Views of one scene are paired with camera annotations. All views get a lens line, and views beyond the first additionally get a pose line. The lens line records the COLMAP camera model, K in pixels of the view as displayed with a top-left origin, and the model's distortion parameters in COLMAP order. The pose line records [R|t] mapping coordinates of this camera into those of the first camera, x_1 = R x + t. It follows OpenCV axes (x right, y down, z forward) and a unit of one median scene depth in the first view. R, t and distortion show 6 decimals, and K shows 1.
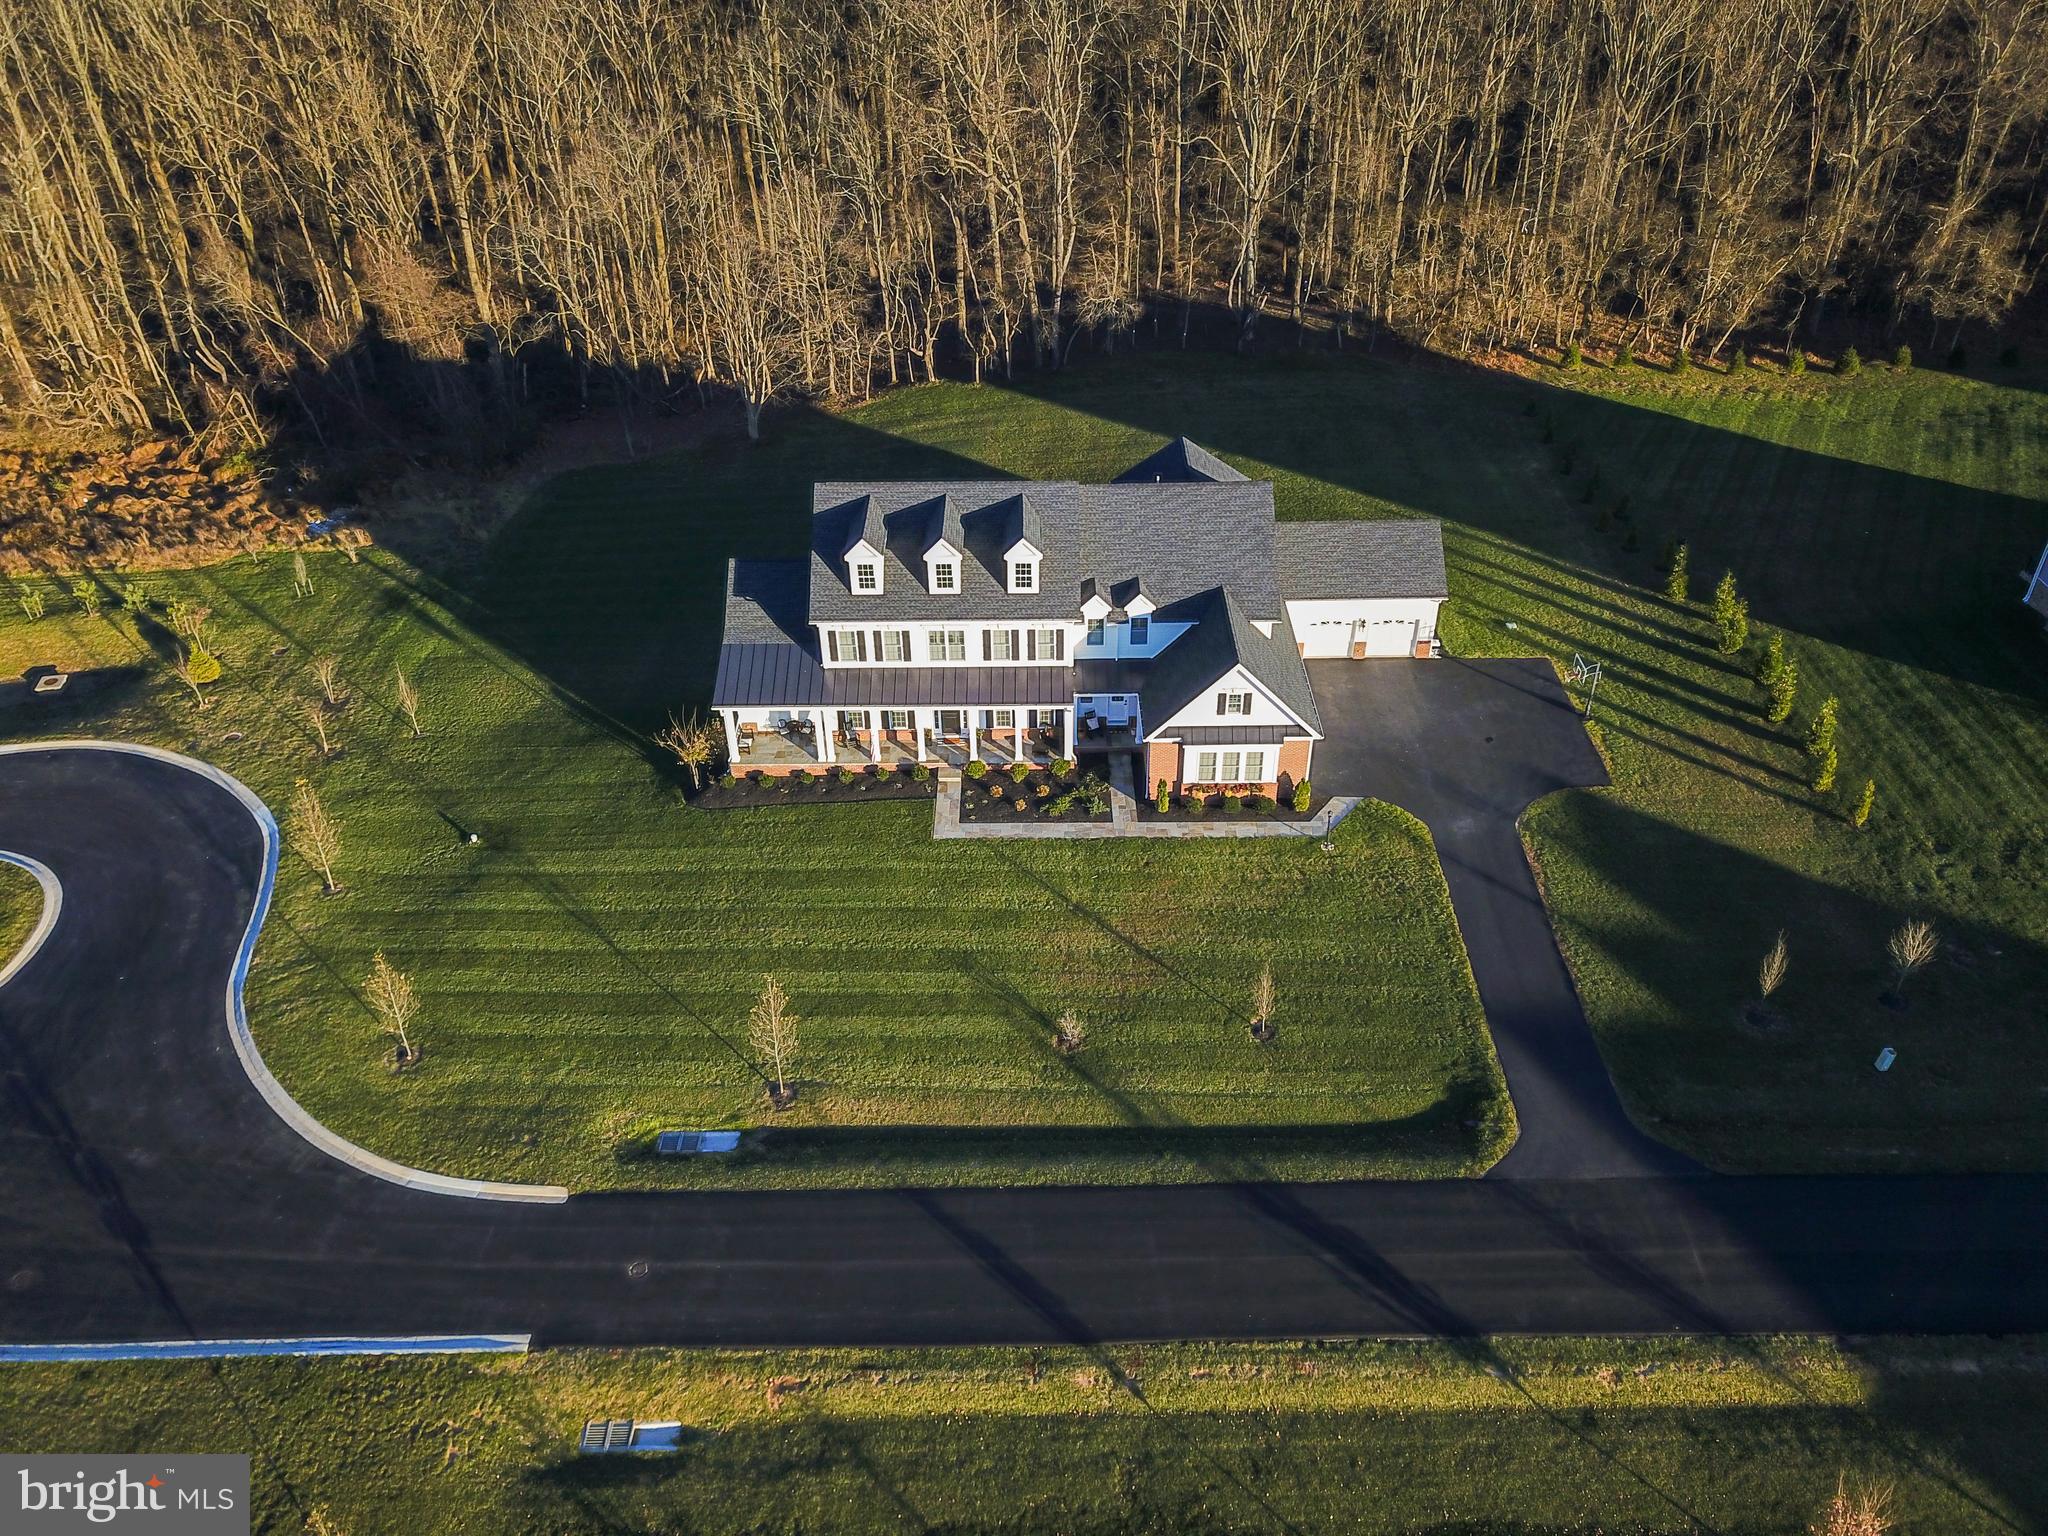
lens RADIAL K [[1552.3, 0, 1020.7], [0, 1552.3, 778.2], [0, 0, 1]] dist [0.068076, -0.125737]
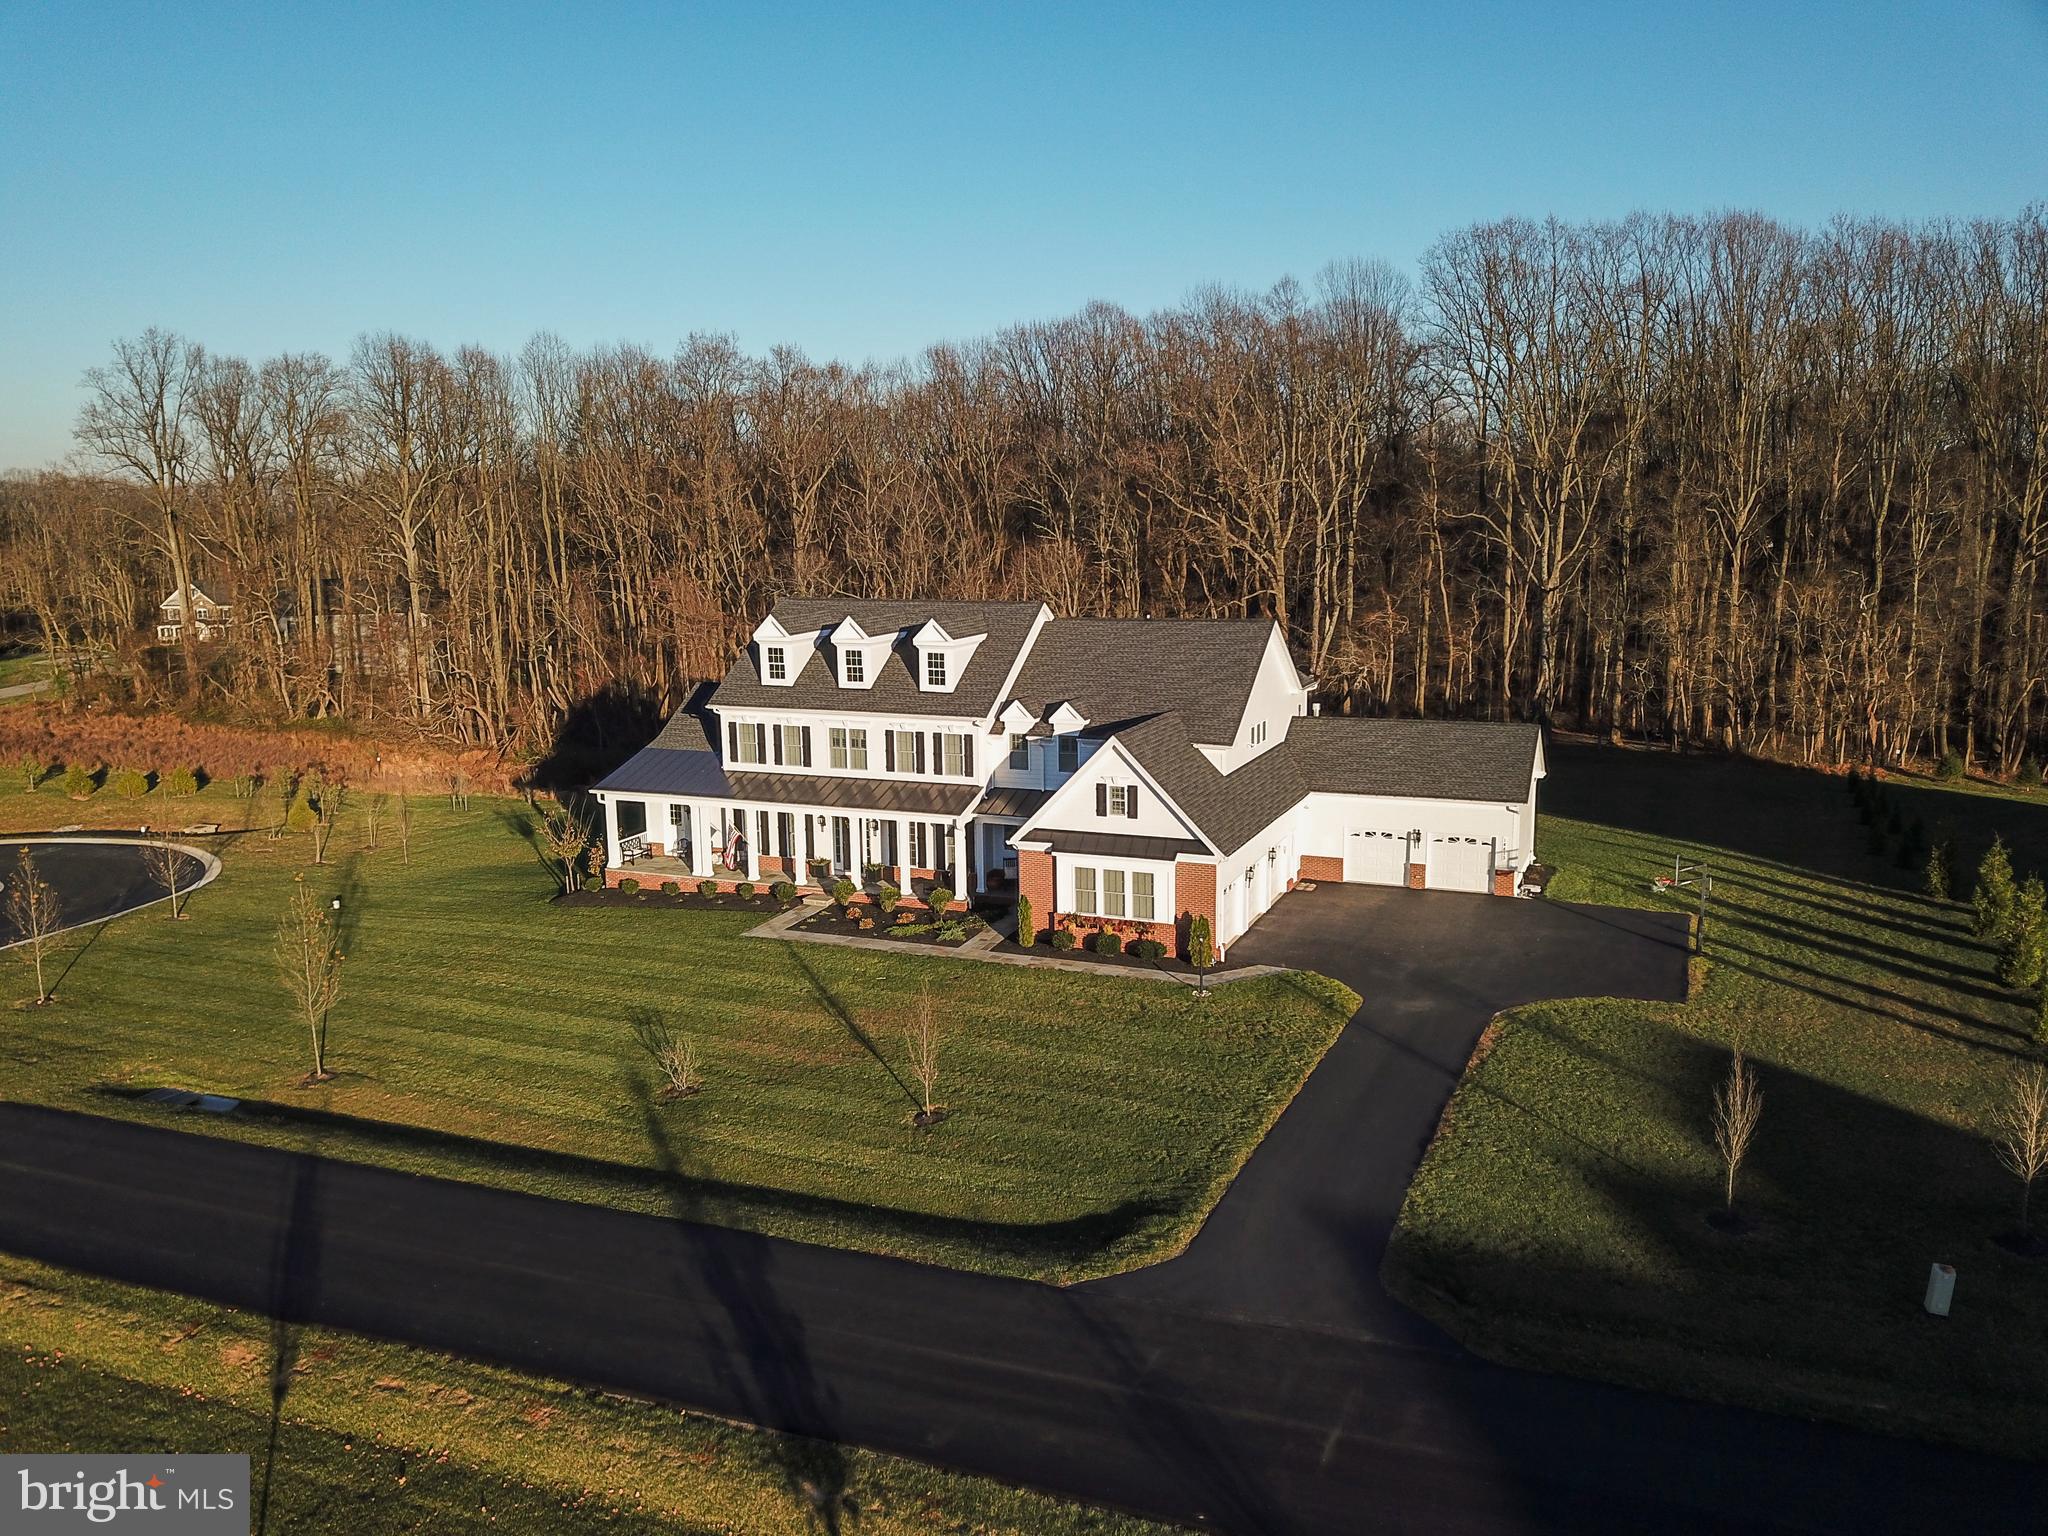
lens RADIAL K [[1552.3, 0, 1020.7], [0, 1552.3, 778.2], [0, 0, 1]] dist [0.068076, -0.125737]
pose [[0.923739, 0.069286, -0.376703, 0.366109], [-0.222378, 0.897780, -0.380182, 0.234069], [0.311855, 0.434960, 0.844723, 0.320188]]
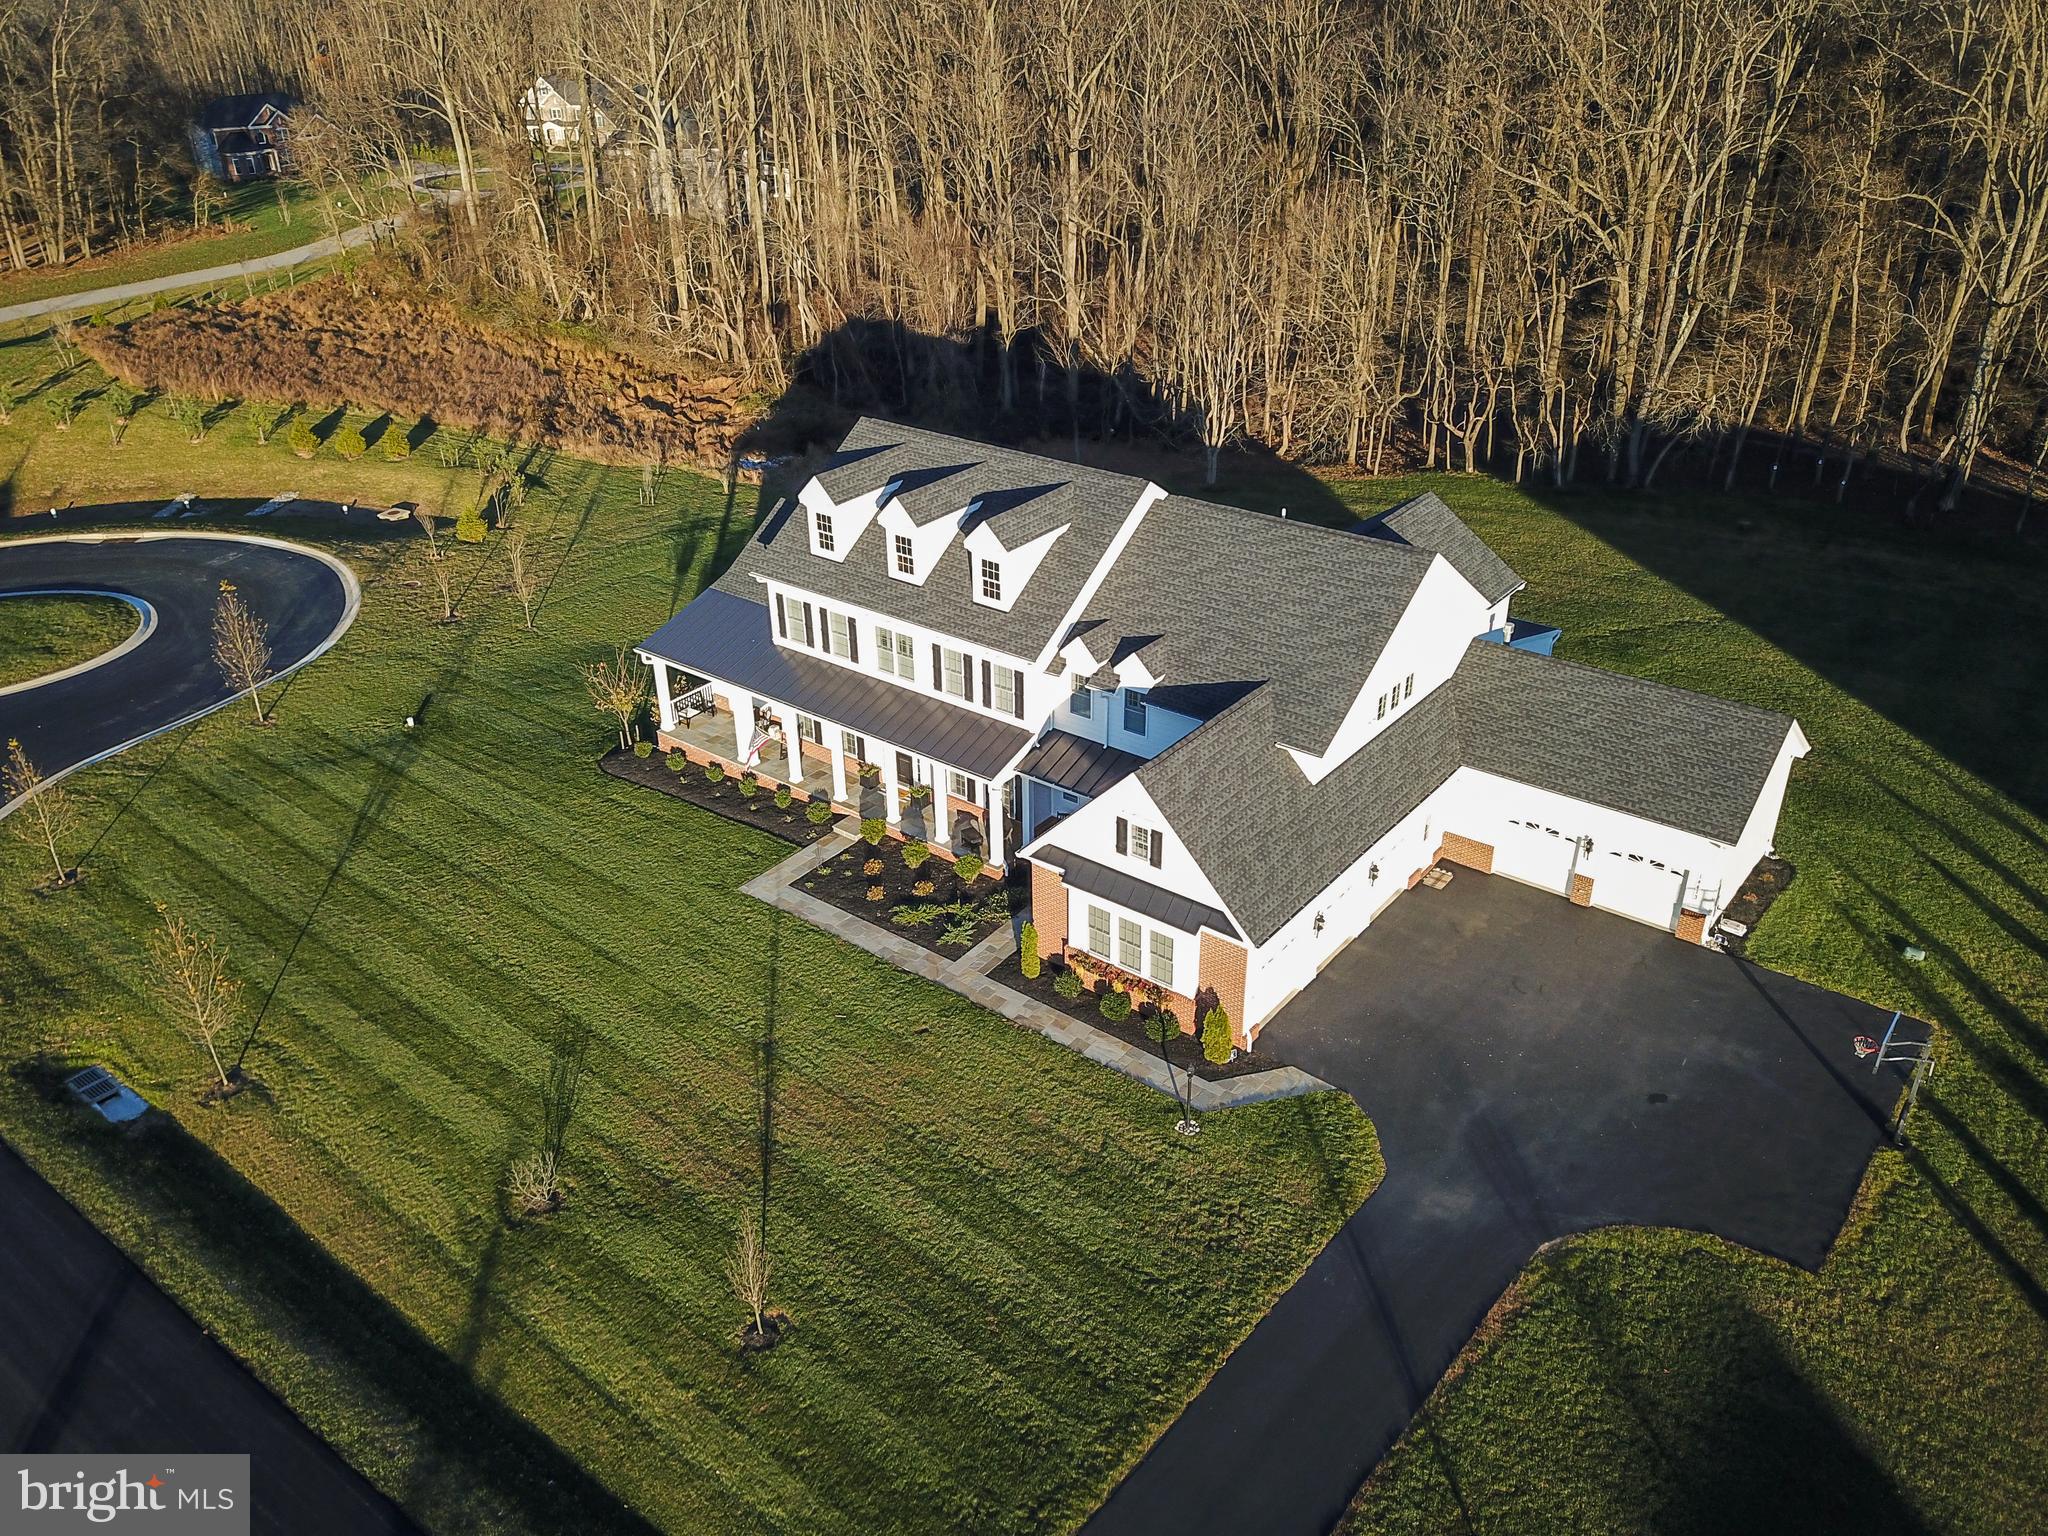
lens RADIAL K [[1567.4, 0, 1020.8], [0, 1567.4, 771.8], [0, 0, 1]] dist [0.011466, 0.002390]
pose [[0.791991, 0.296782, -0.533545, 0.402305], [-0.353691, 0.935350, -0.004734, -0.052427], [0.497647, 0.192460, 0.845758, 0.436002]]
